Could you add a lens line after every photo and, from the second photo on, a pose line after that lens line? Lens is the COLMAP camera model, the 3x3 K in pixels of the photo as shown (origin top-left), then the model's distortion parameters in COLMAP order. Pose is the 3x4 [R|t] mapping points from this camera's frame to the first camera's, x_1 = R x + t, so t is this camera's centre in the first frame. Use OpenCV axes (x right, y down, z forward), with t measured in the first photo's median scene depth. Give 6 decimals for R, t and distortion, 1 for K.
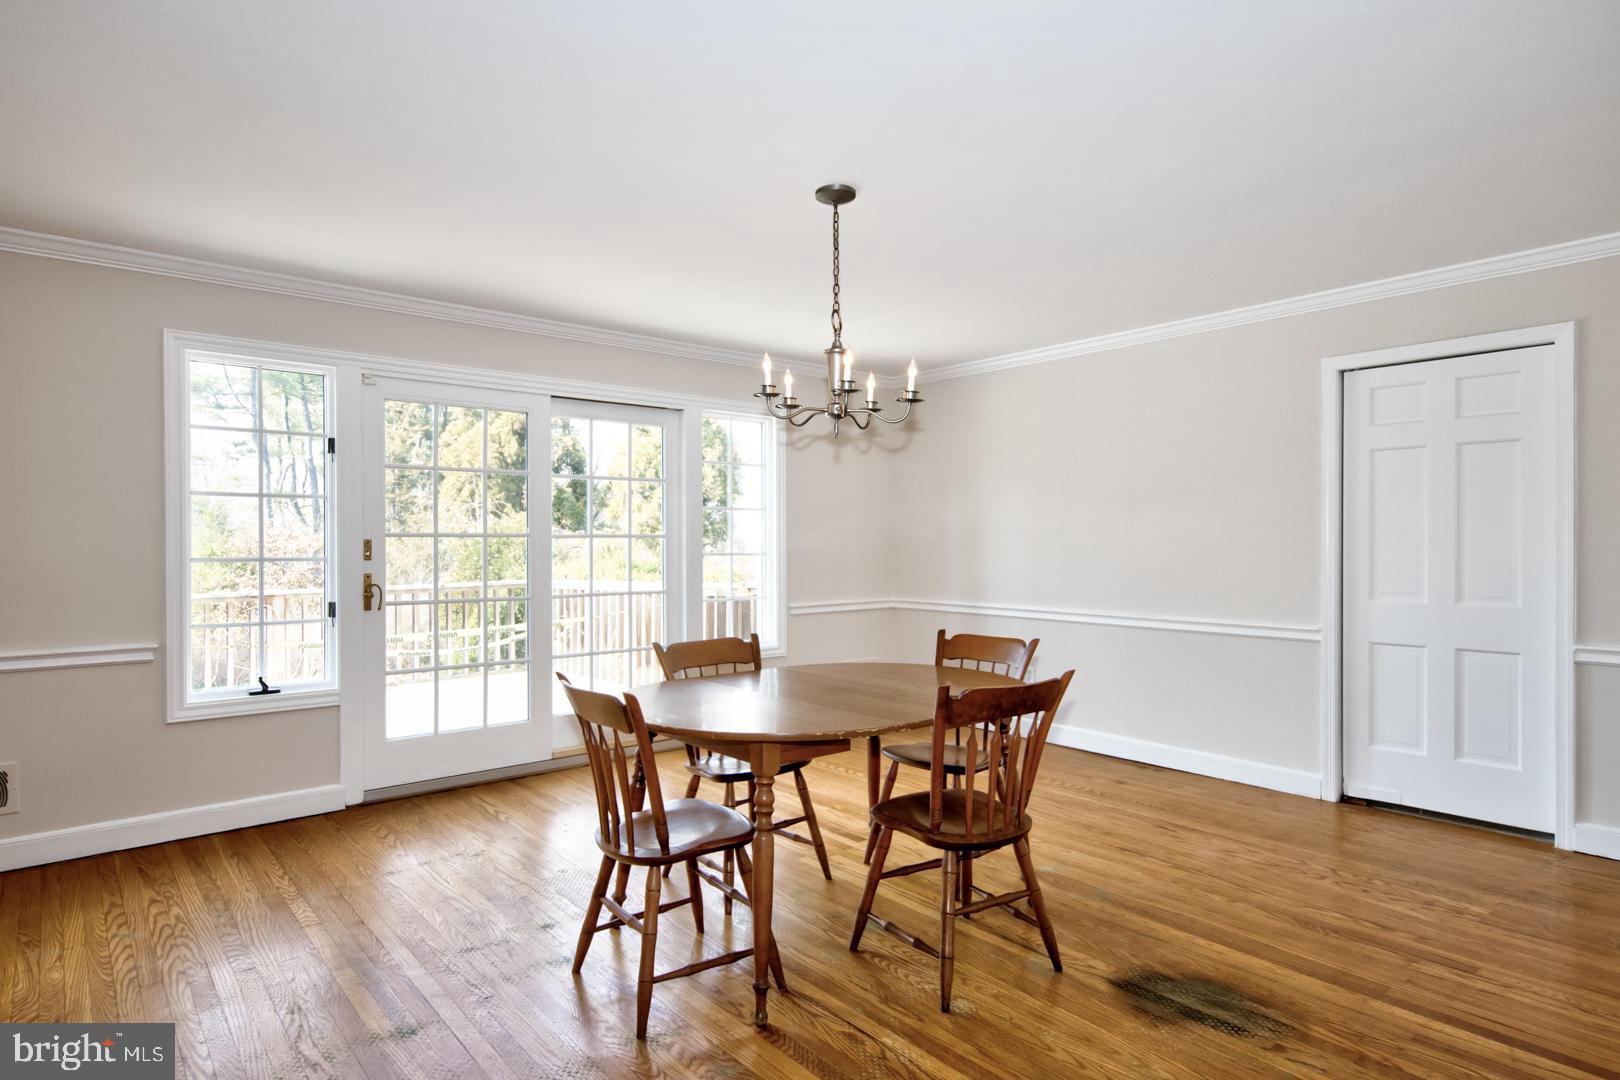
lens RADIAL K [[892.1, 0, 813.1], [0, 892.1, 545.6], [0, 0, 1]] dist [-0.004833, 0.001894]
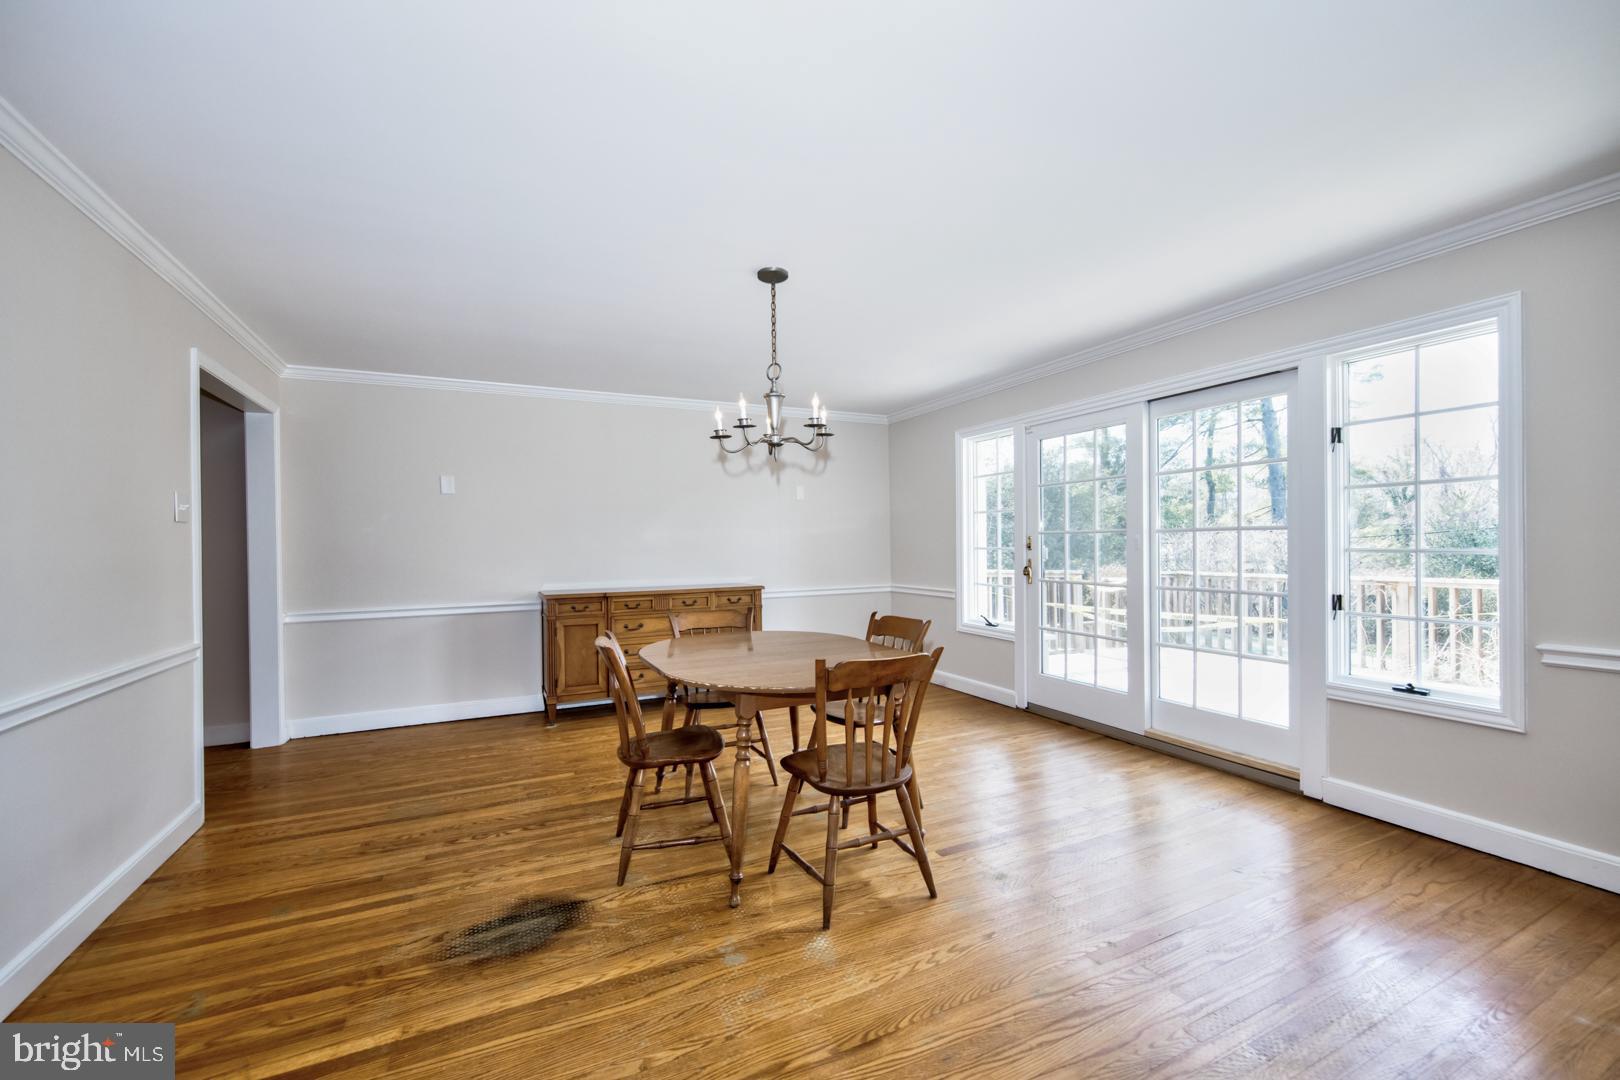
lens RADIAL K [[669.8, 0, 813.2], [0, 669.8, 535.8], [0, 0, 1]] dist [0.000037, -0.000255]
pose [[-0.249257, 0.002116, -0.968435, 1.141720], [0.004023, 0.999991, 0.001150, -0.019879], [0.968429, -0.003609, -0.249263, 1.521917]]
